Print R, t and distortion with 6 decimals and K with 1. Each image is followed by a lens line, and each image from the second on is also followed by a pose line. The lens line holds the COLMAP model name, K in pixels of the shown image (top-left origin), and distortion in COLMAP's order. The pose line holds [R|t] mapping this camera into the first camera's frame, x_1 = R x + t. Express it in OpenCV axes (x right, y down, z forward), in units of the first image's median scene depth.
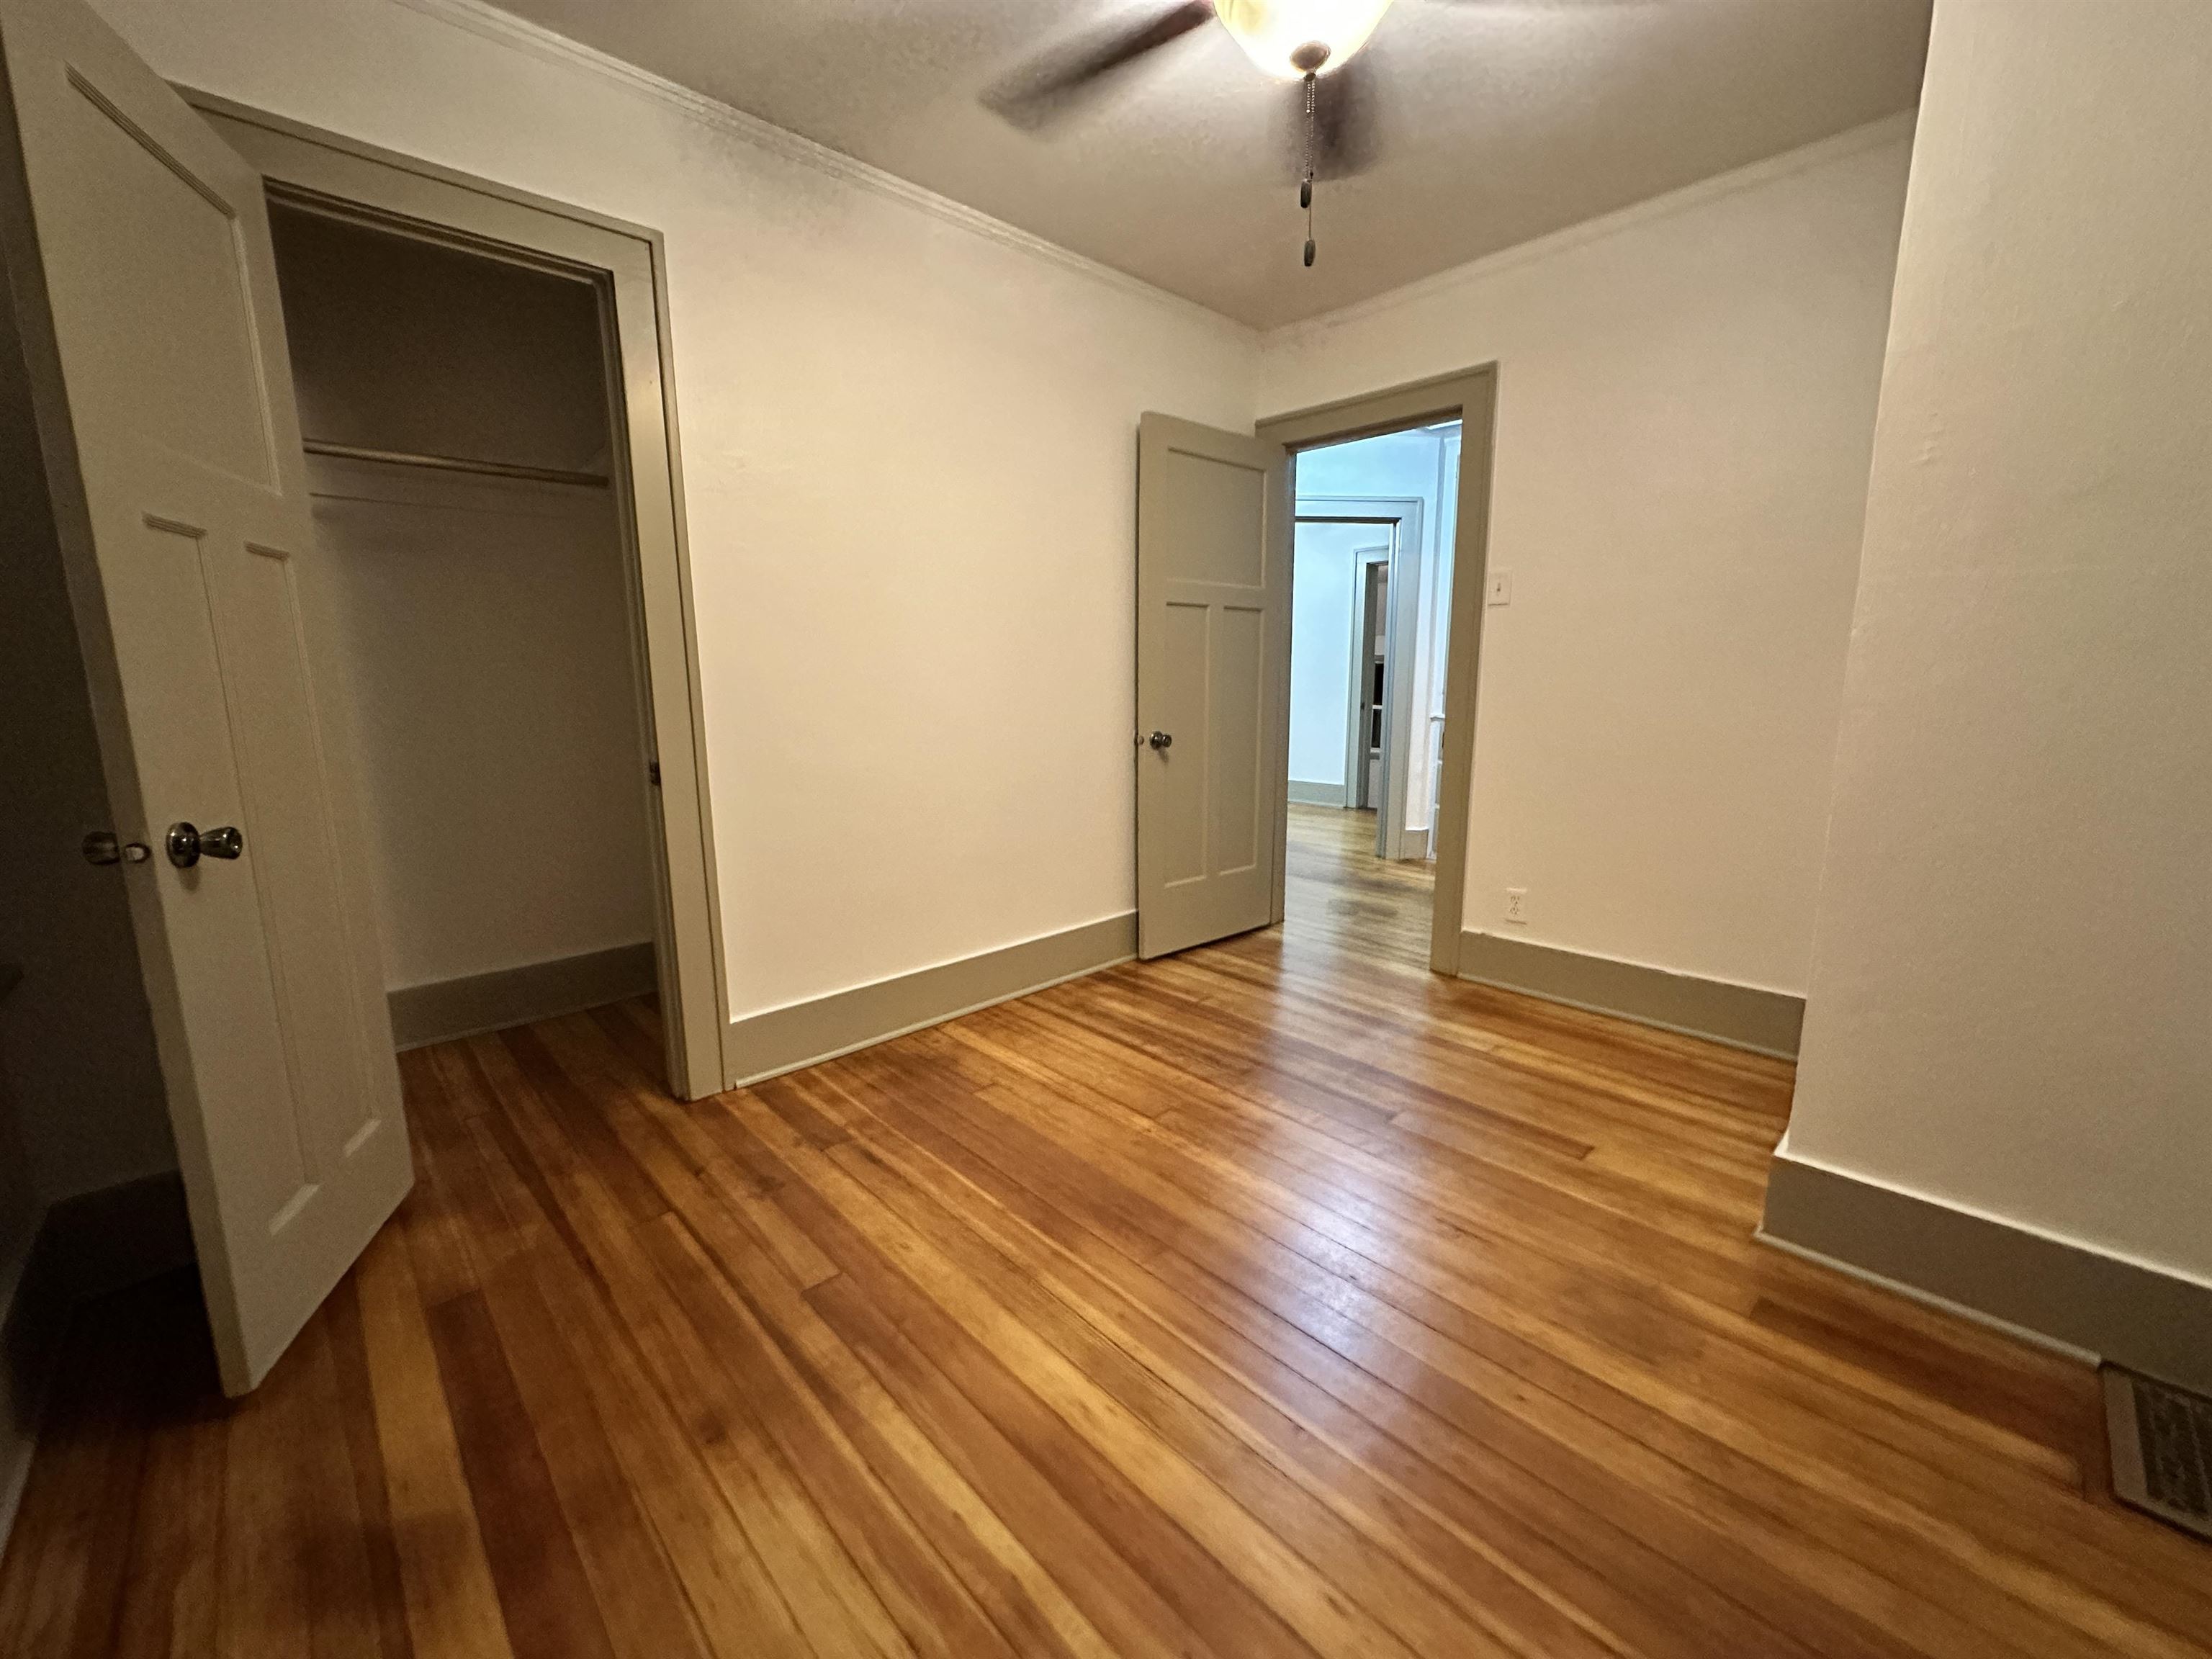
lens RADIAL K [[880.6, 0, 1104.5], [0, 880.6, 817.0], [0, 0, 1]] dist [0.002690, -0.000080]
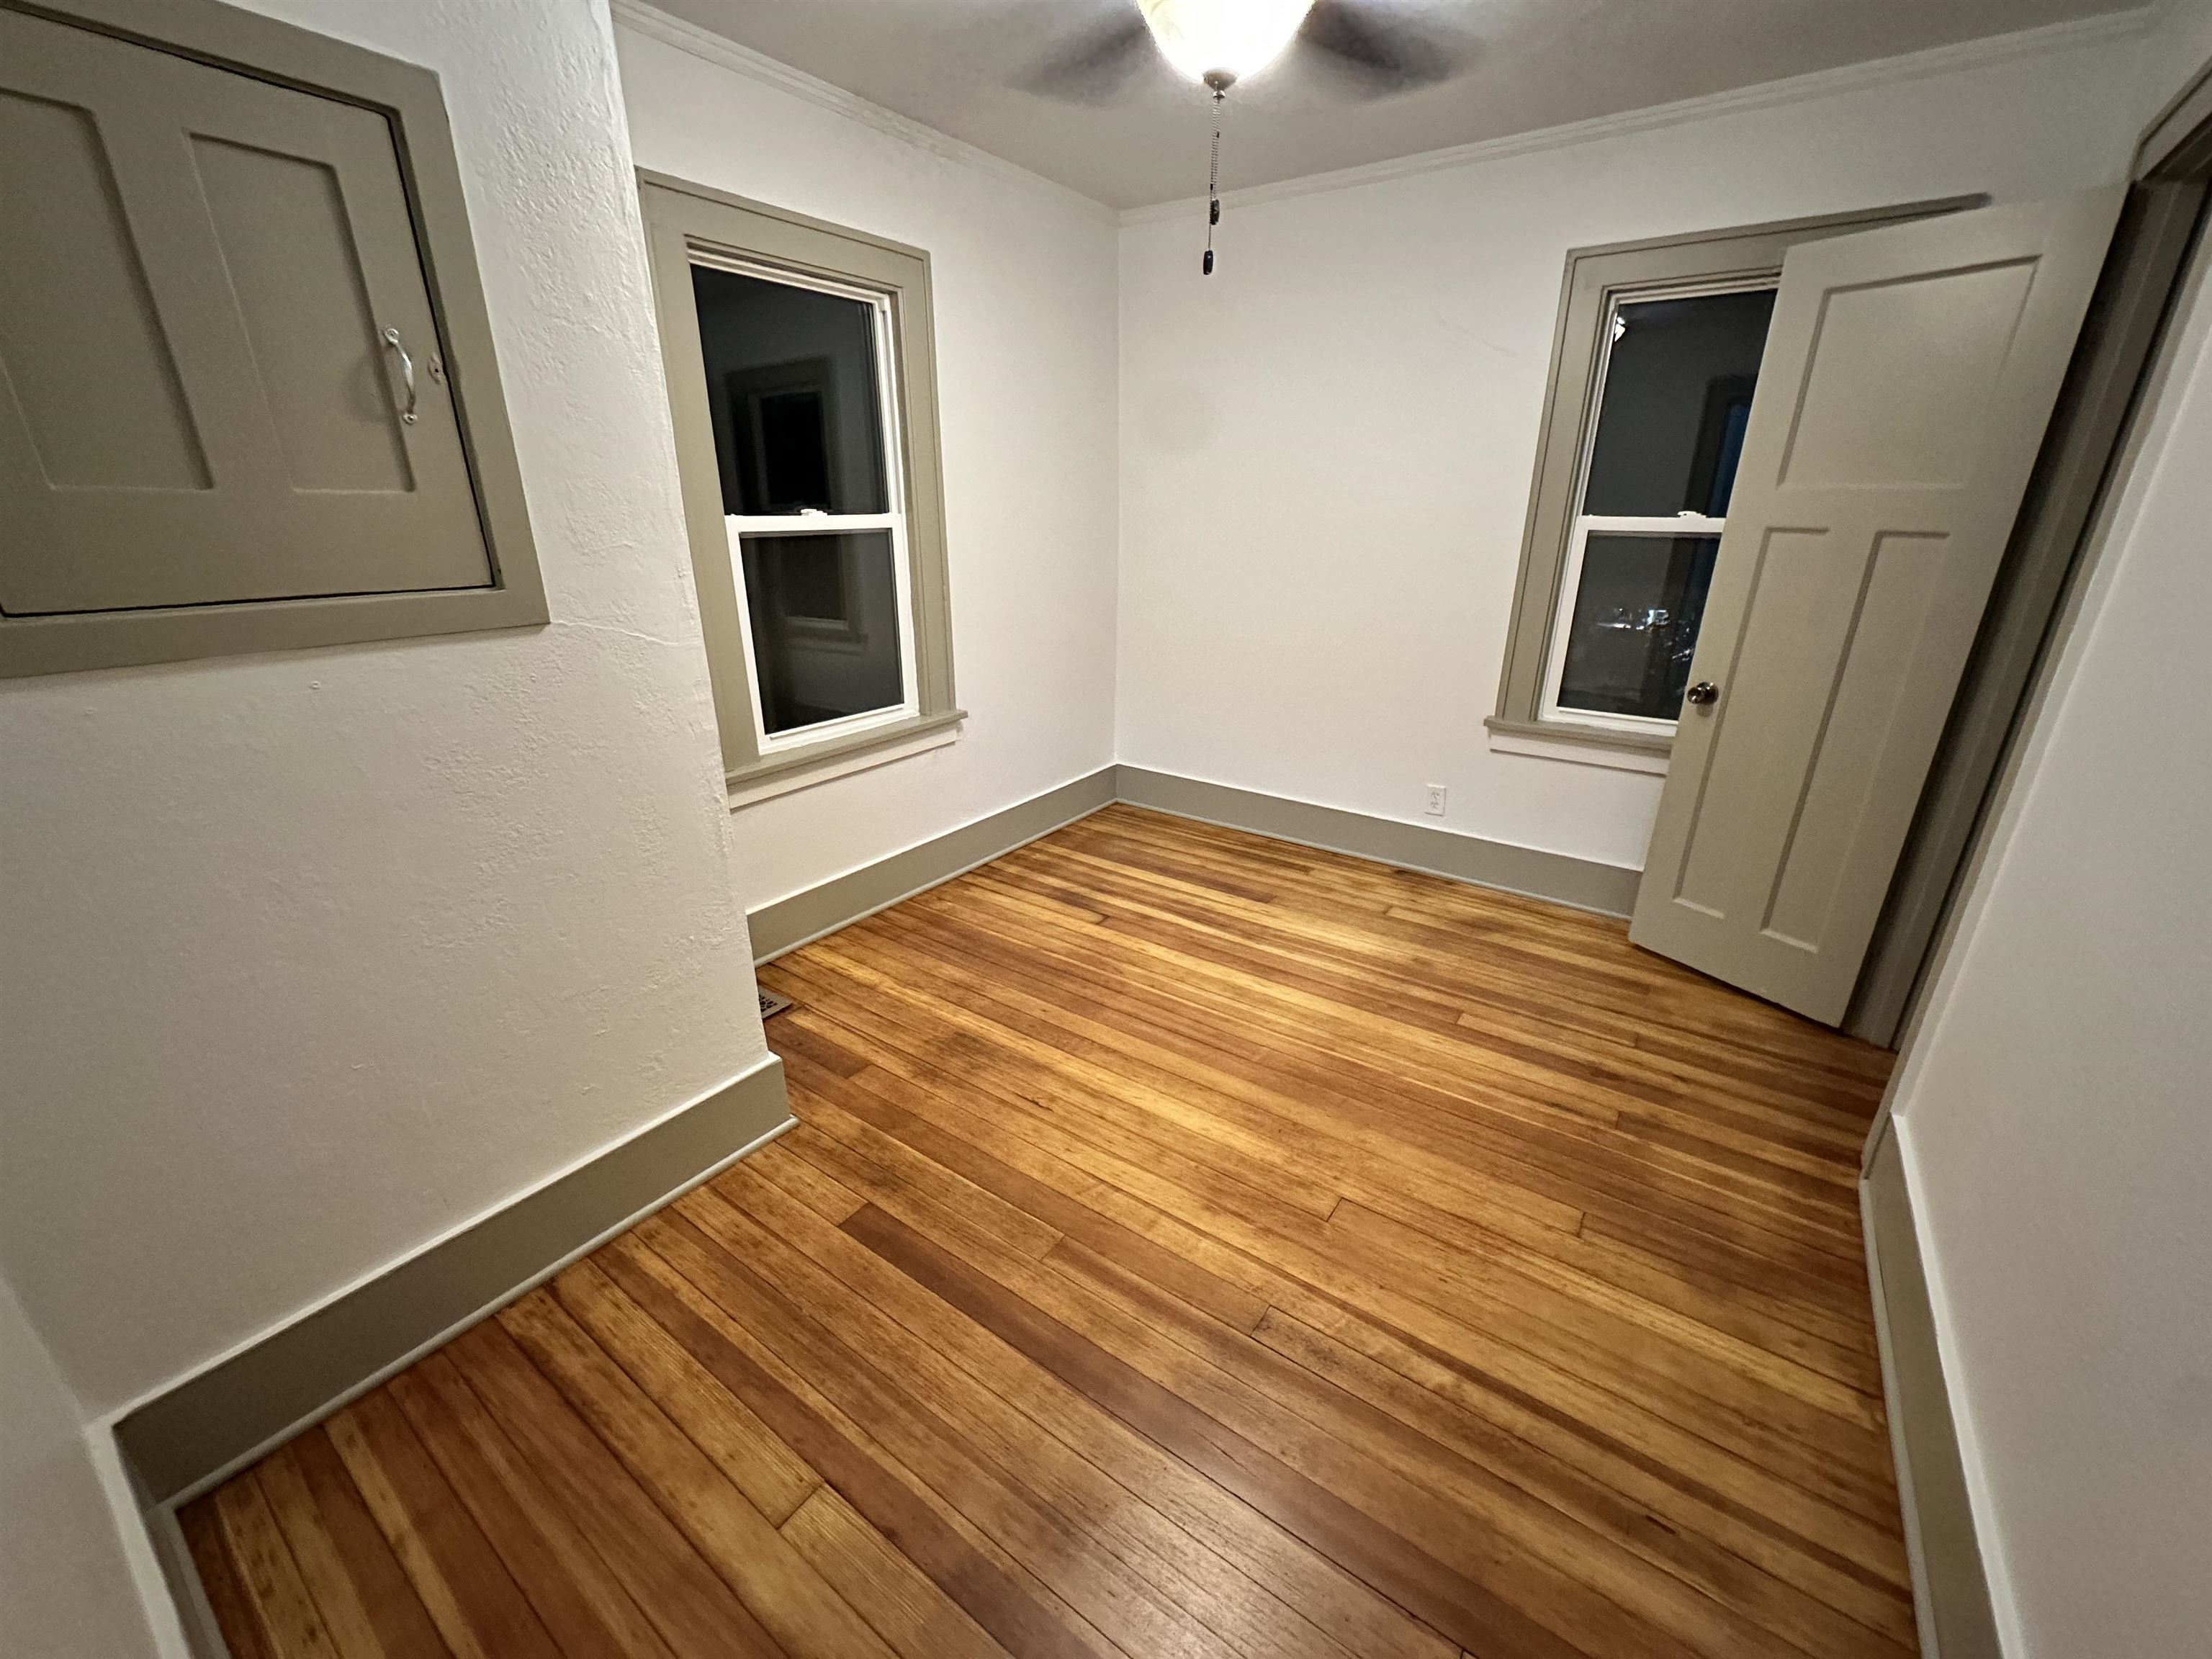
lens RADIAL K [[880.6, 0, 1104.2], [0, 880.6, 836.1], [0, 0, 1]] dist [0.002690, -0.000080]
pose [[-0.982714, 0.067579, -0.172354, 0.391084], [-0.026147, 0.870996, 0.490594, -0.358346], [0.183274, 0.486620, -0.854173, 1.483011]]
